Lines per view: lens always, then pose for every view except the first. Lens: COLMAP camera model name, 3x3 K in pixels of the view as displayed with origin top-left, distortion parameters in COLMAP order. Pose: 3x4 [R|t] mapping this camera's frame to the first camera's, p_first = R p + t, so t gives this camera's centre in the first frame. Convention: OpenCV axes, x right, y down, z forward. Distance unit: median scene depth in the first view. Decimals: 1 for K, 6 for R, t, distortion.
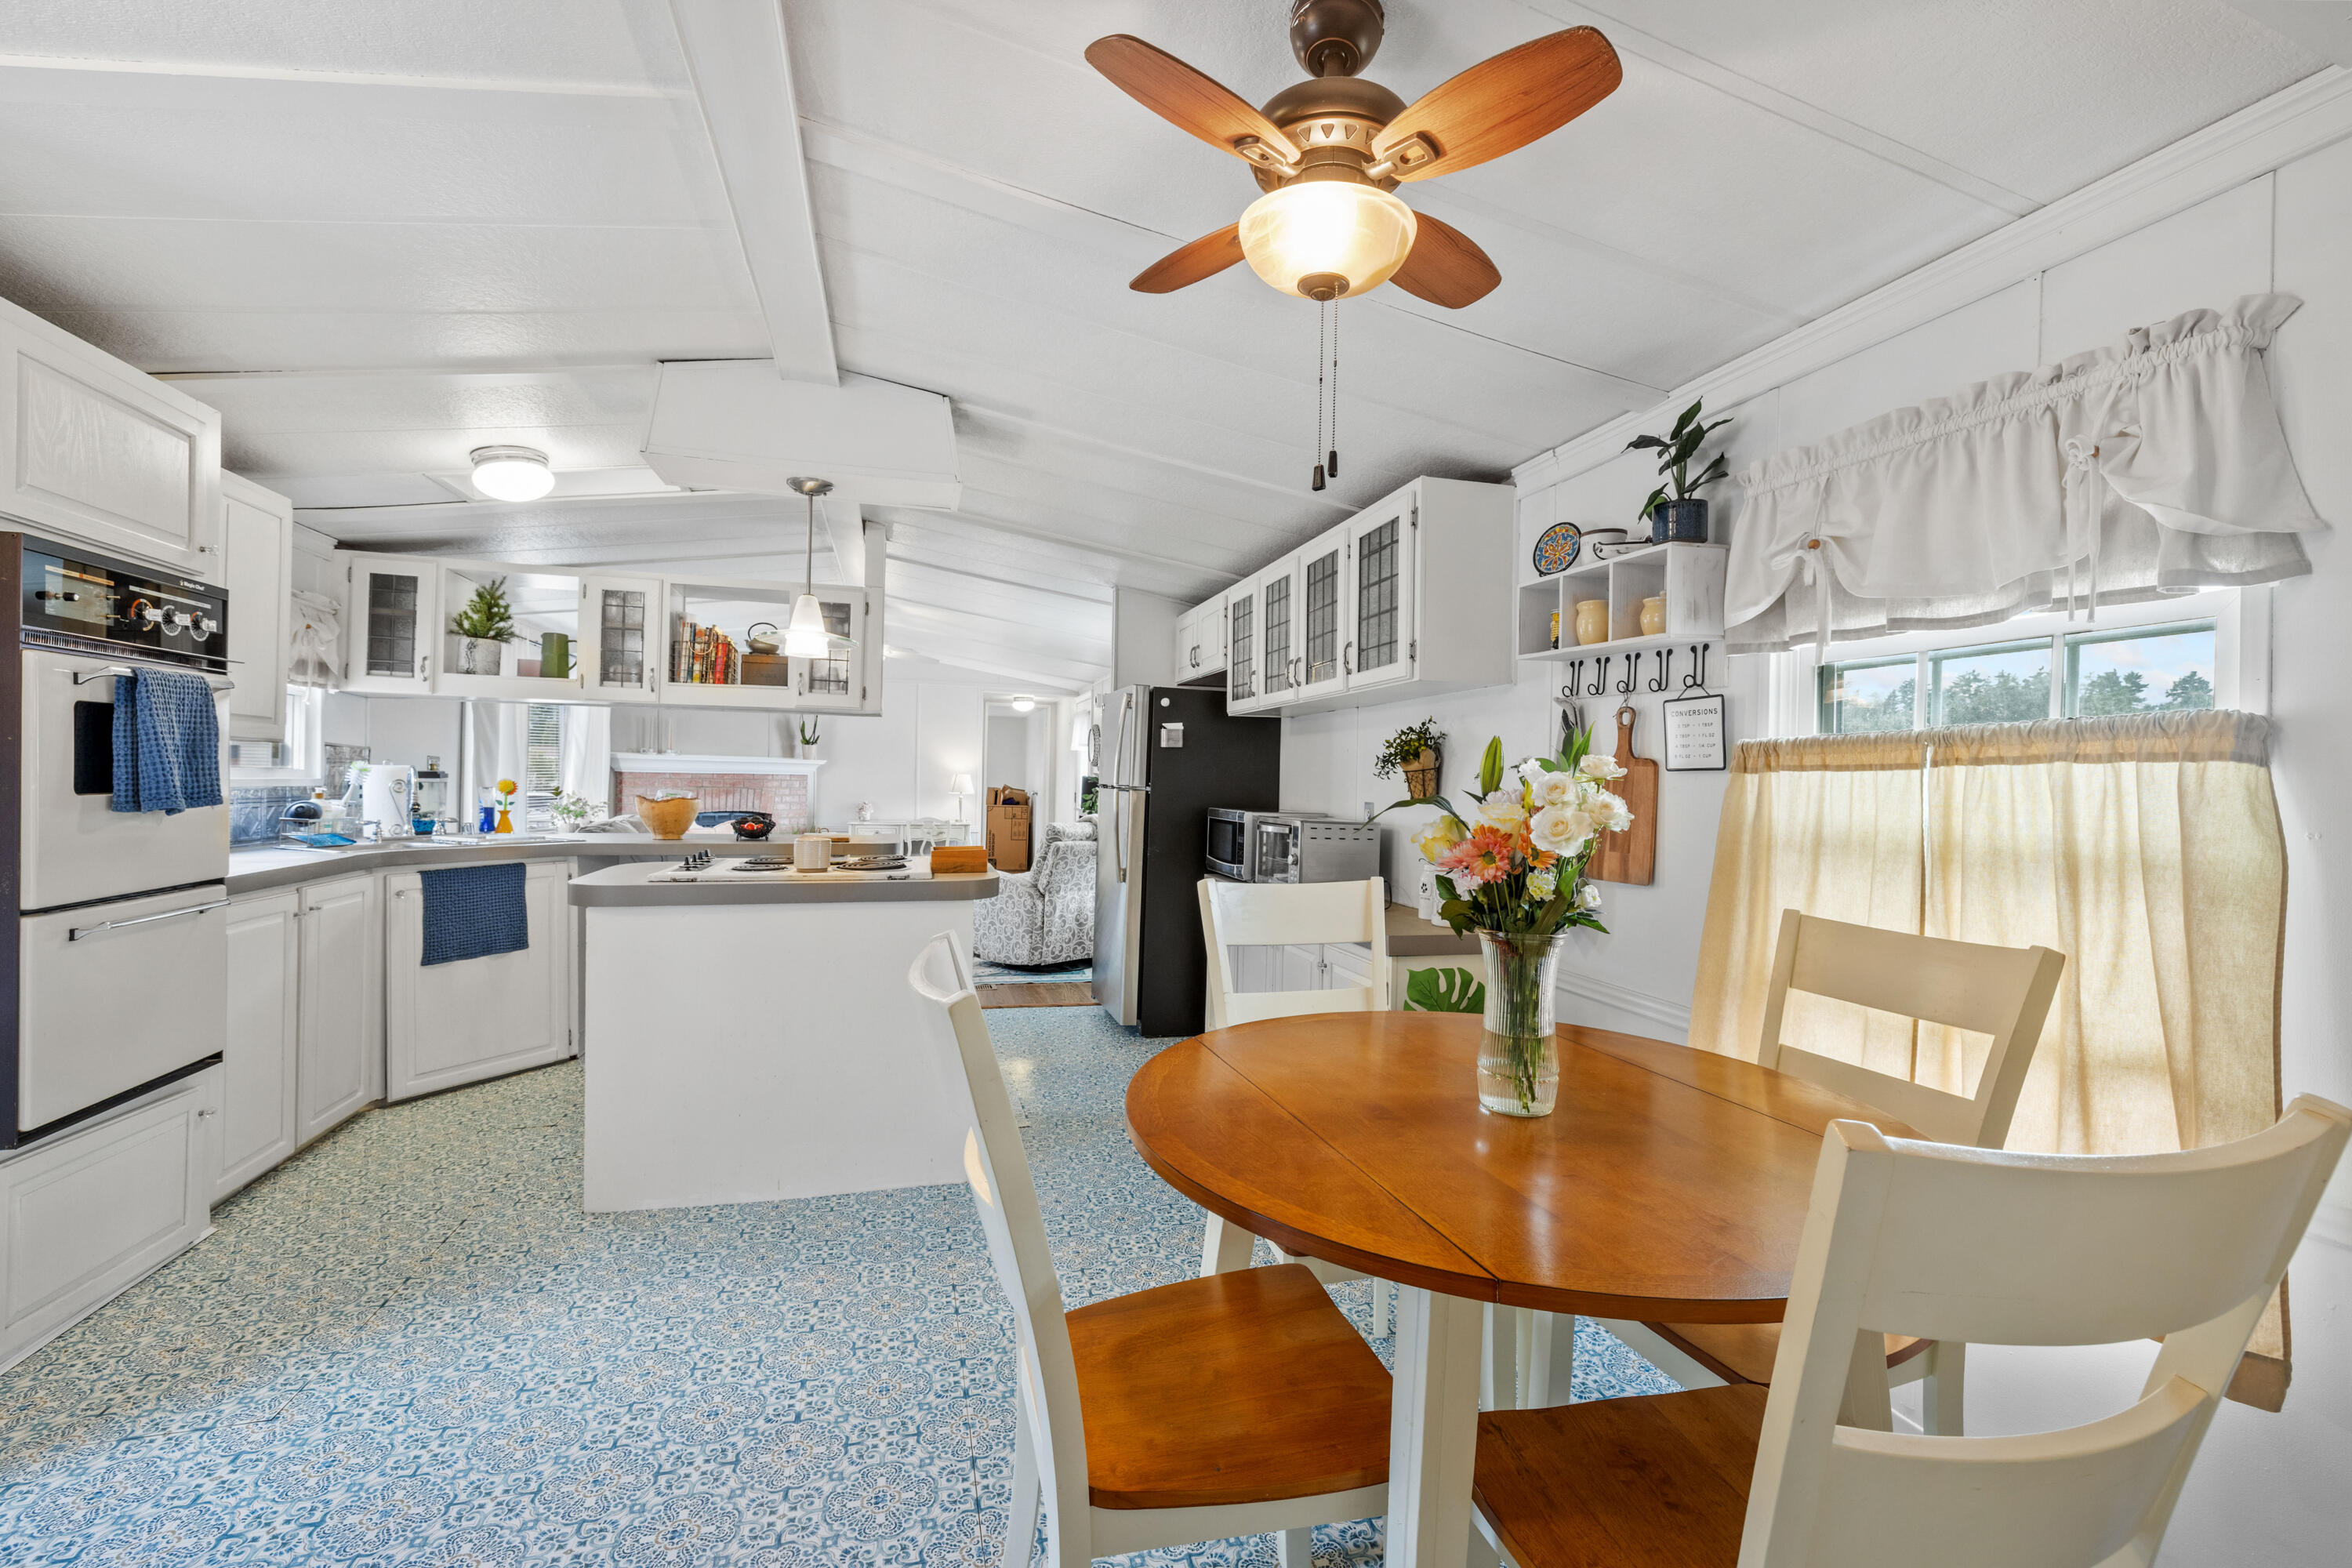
lens RADIAL K [[988.2, 0, 1174.8], [0, 988.2, 784.8], [0, 0, 1]] dist [0.002839, -0.001057]
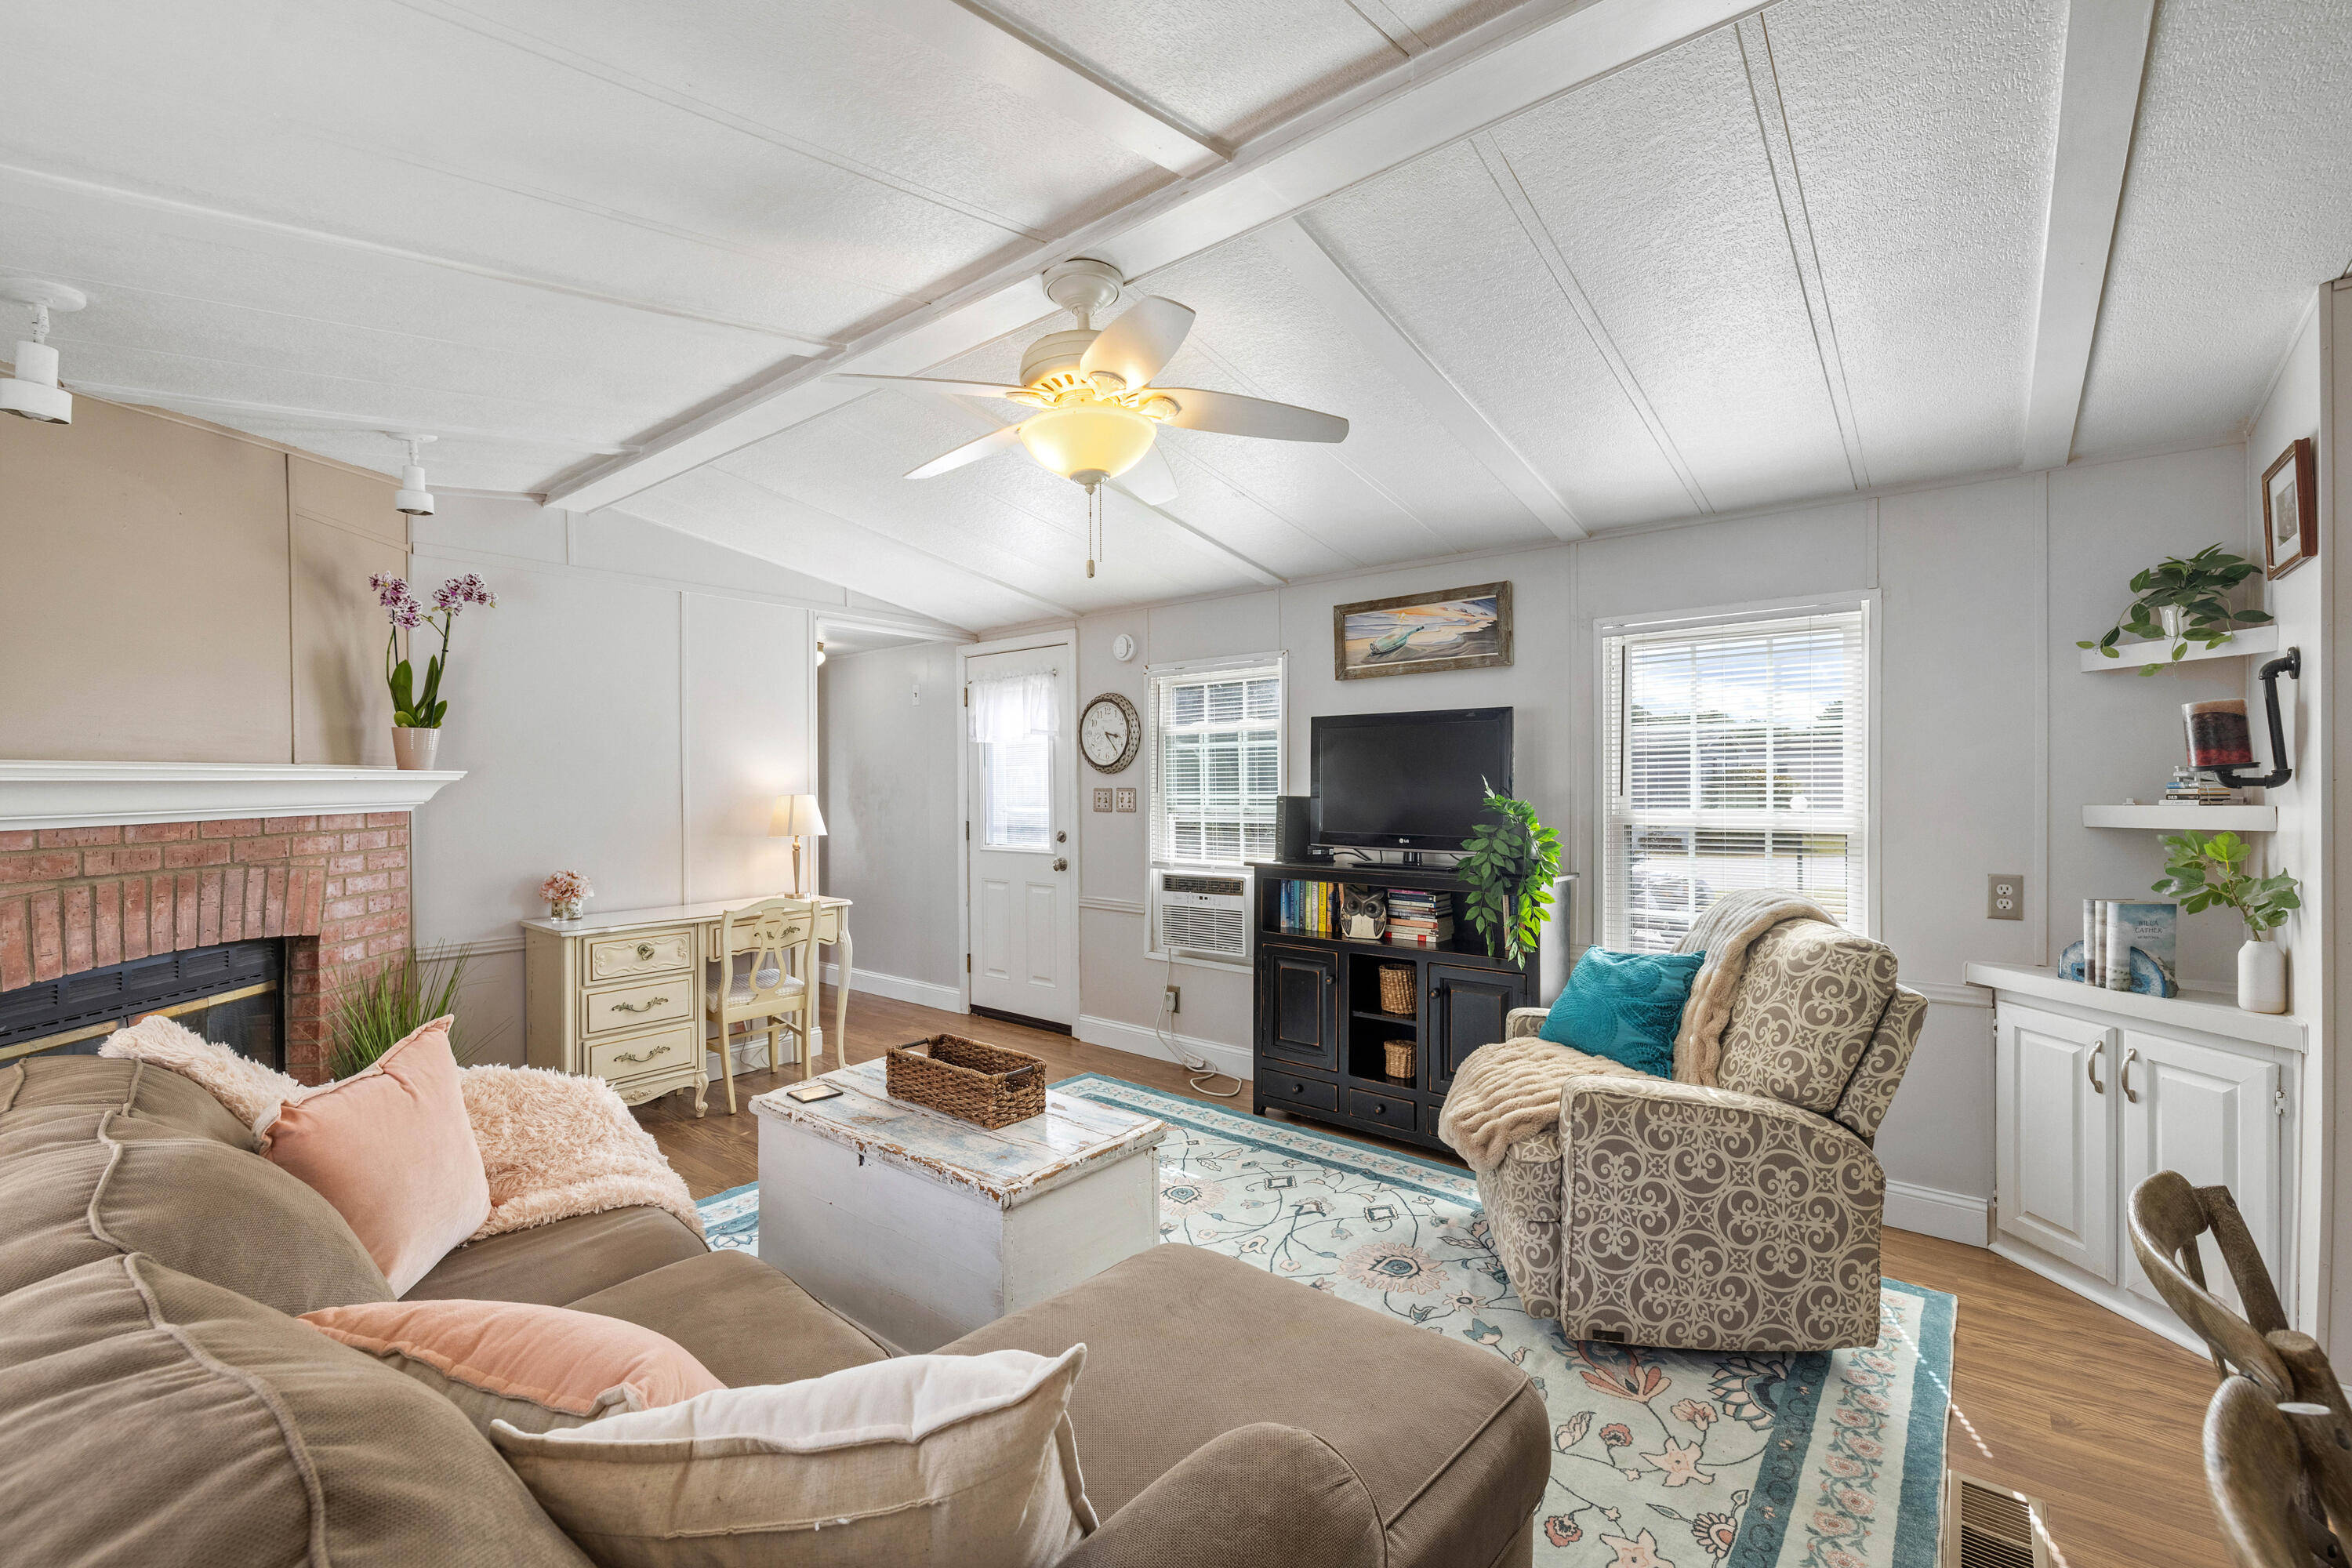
lens RADIAL K [[988.2, 0, 1176.9], [0, 988.2, 780.2], [0, 0, 1]] dist [0.002839, -0.001057]
pose [[0.816295, -0.023506, 0.577157, -0.760944], [0.022069, 0.999711, 0.009504, -0.040471], [-0.577214, 0.004979, 0.816578, 1.180630]]
